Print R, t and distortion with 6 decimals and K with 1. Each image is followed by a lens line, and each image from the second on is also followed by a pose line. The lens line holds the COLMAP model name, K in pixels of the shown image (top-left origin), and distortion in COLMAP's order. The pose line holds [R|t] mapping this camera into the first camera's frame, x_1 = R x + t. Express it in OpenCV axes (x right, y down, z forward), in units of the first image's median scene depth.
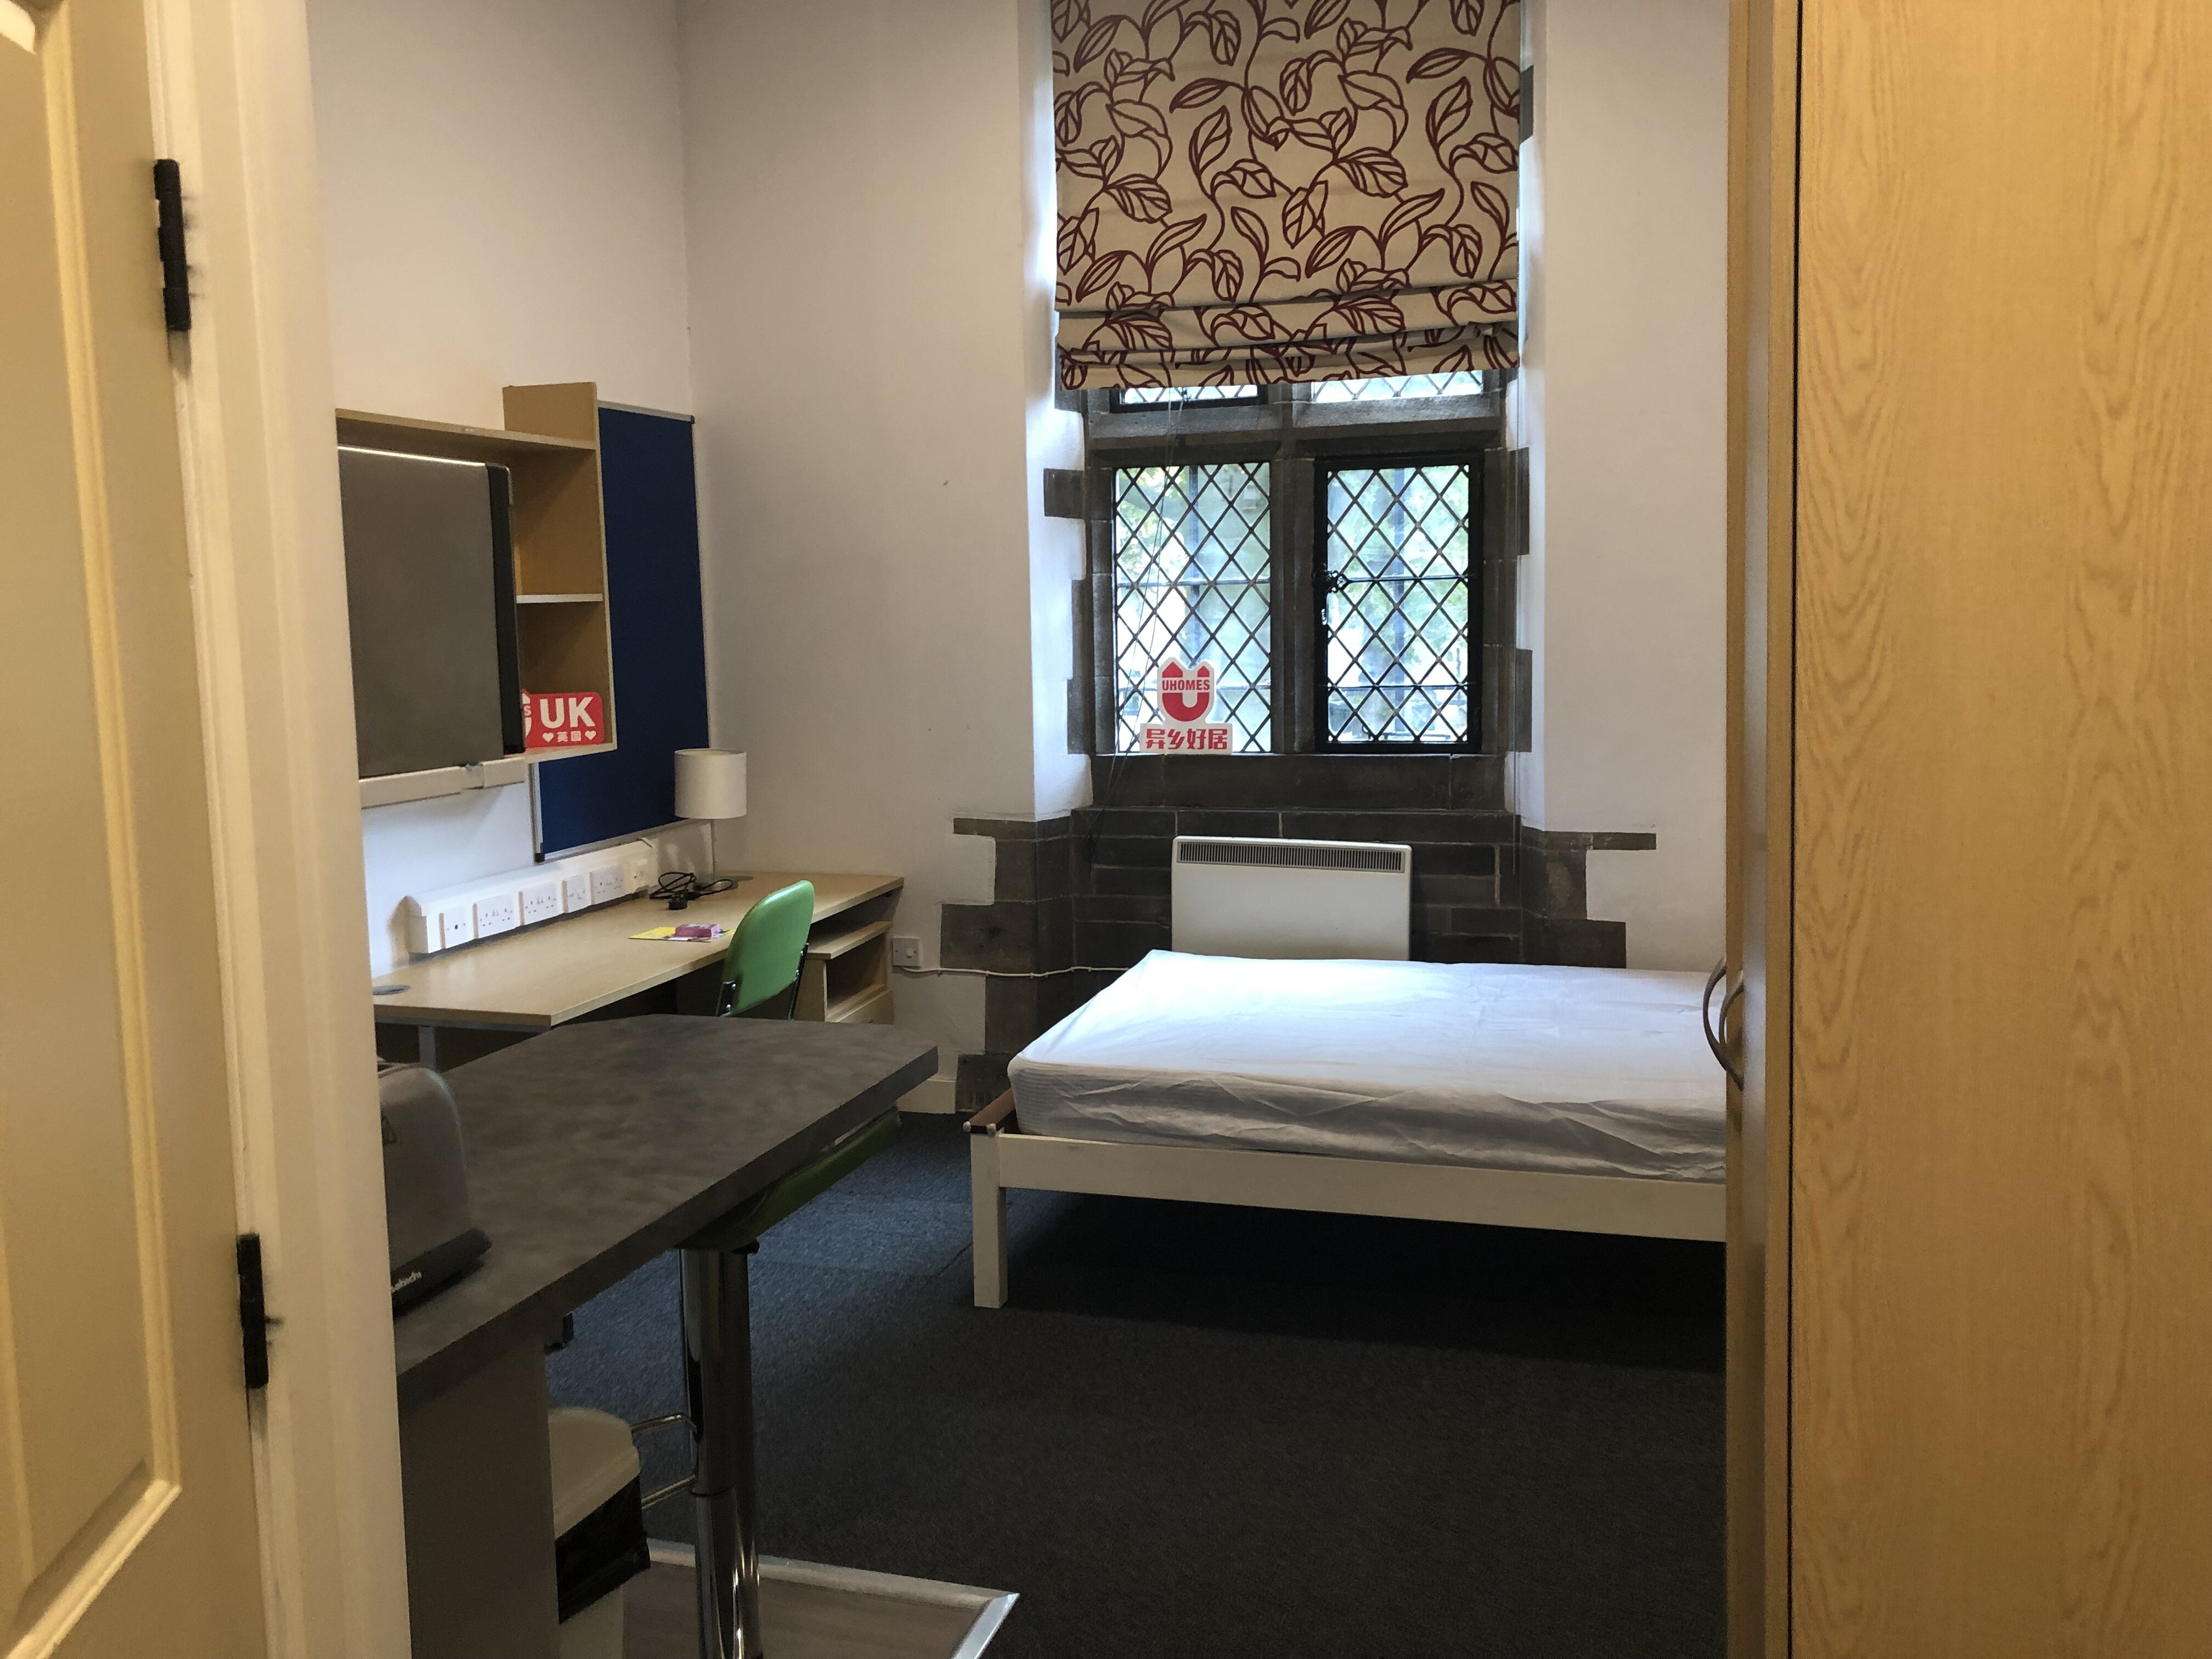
lens RADIAL K [[1824.7, 0, 1108.2], [0, 1824.7, 833.3], [0, 0, 1]] dist [0.011510, -0.015620]
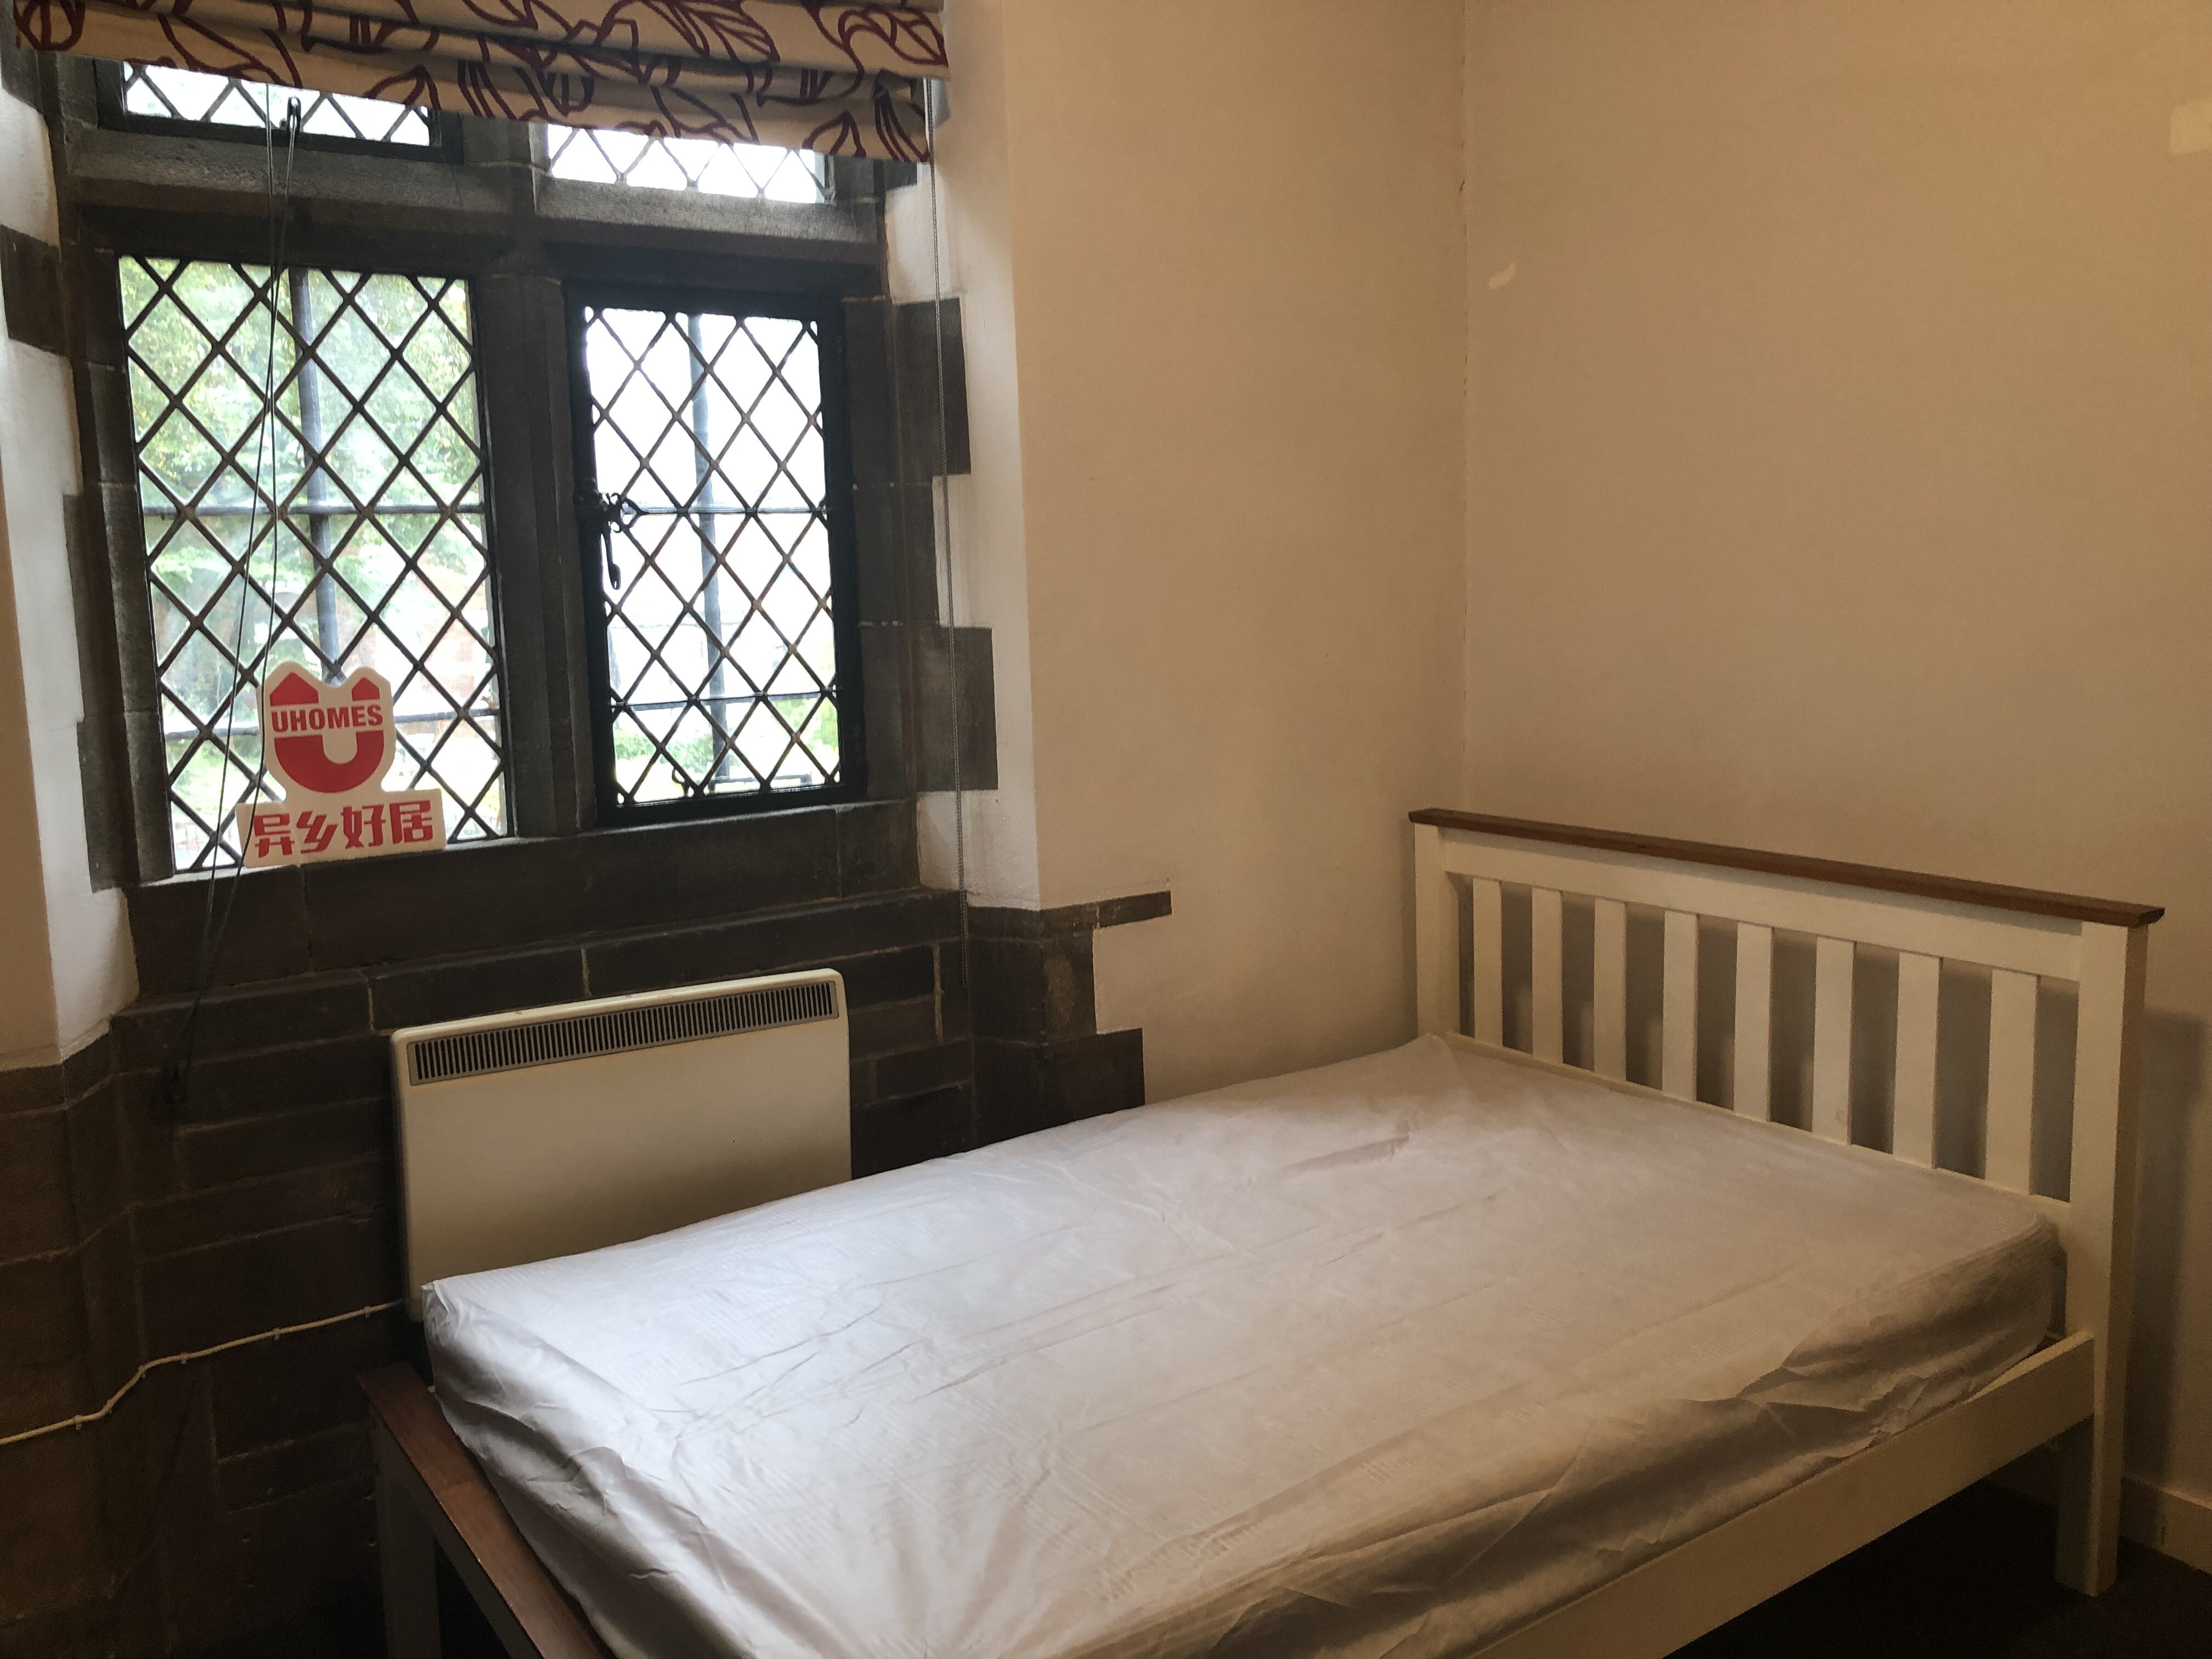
lens RADIAL K [[1824.7, 0, 1109.4], [0, 1824.7, 786.1], [0, 0, 1]] dist [0.011510, -0.015620]
pose [[0.606451, -0.093022, 0.789661, -0.227817], [0.109836, 0.993413, 0.032671, -0.058906], [-0.787498, 0.066920, 0.612673, 0.562033]]
